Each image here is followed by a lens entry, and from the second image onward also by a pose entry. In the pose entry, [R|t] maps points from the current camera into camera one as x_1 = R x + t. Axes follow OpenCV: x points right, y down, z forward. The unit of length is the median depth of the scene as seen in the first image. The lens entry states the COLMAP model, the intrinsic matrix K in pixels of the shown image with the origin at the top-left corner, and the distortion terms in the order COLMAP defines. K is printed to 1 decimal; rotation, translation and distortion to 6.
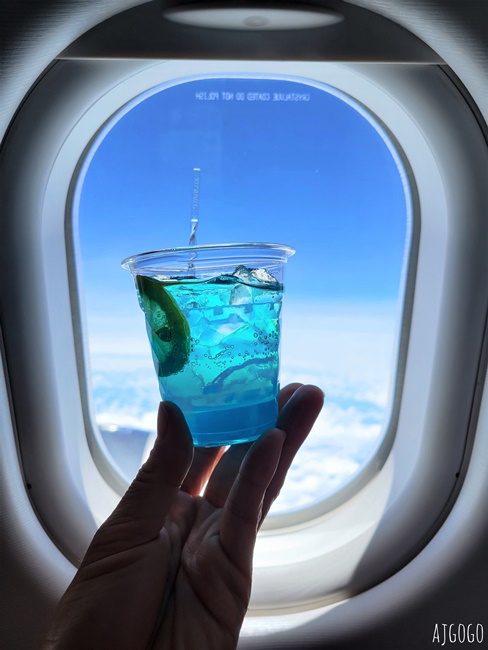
lens RADIAL K [[491.4, 0, 243.4], [0, 491.4, 322.1], [0, 0, 1]] dist [-0.017144, -0.023113]
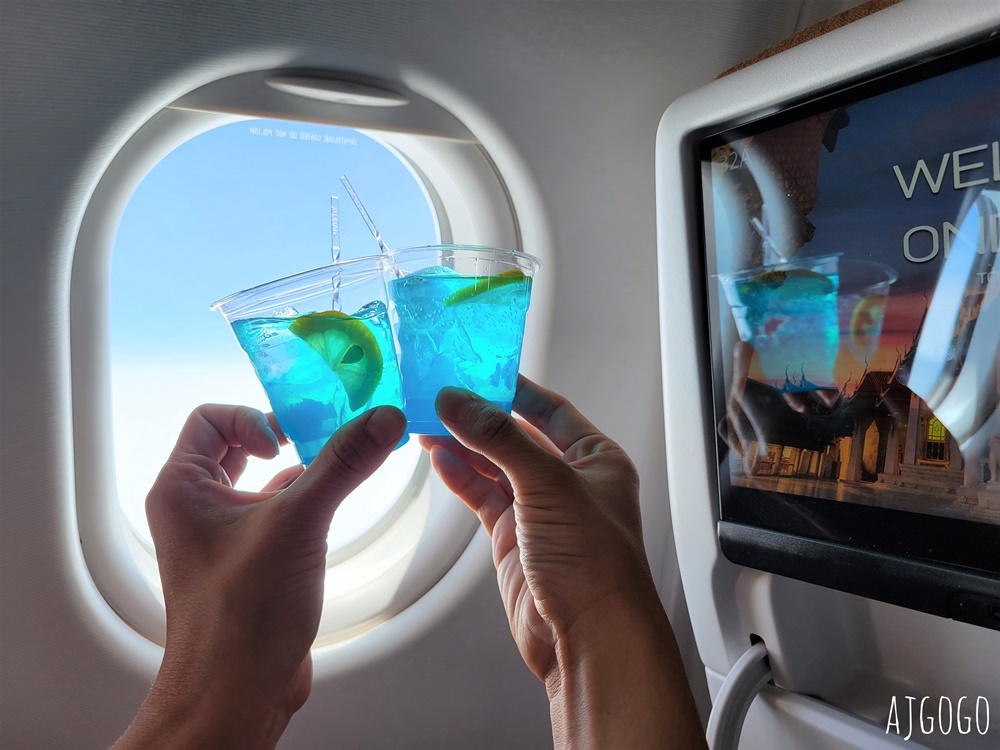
lens RADIAL K [[755.9, 0, 500.0], [0, 755.9, 374.2], [0, 0, 1]] dist [-0.017144, -0.023113]
pose [[0.866920, -0.042470, 0.496634, -0.428690], [0.026373, 0.998876, 0.039383, -0.013824], [-0.497749, -0.021044, 0.867066, -0.580189]]
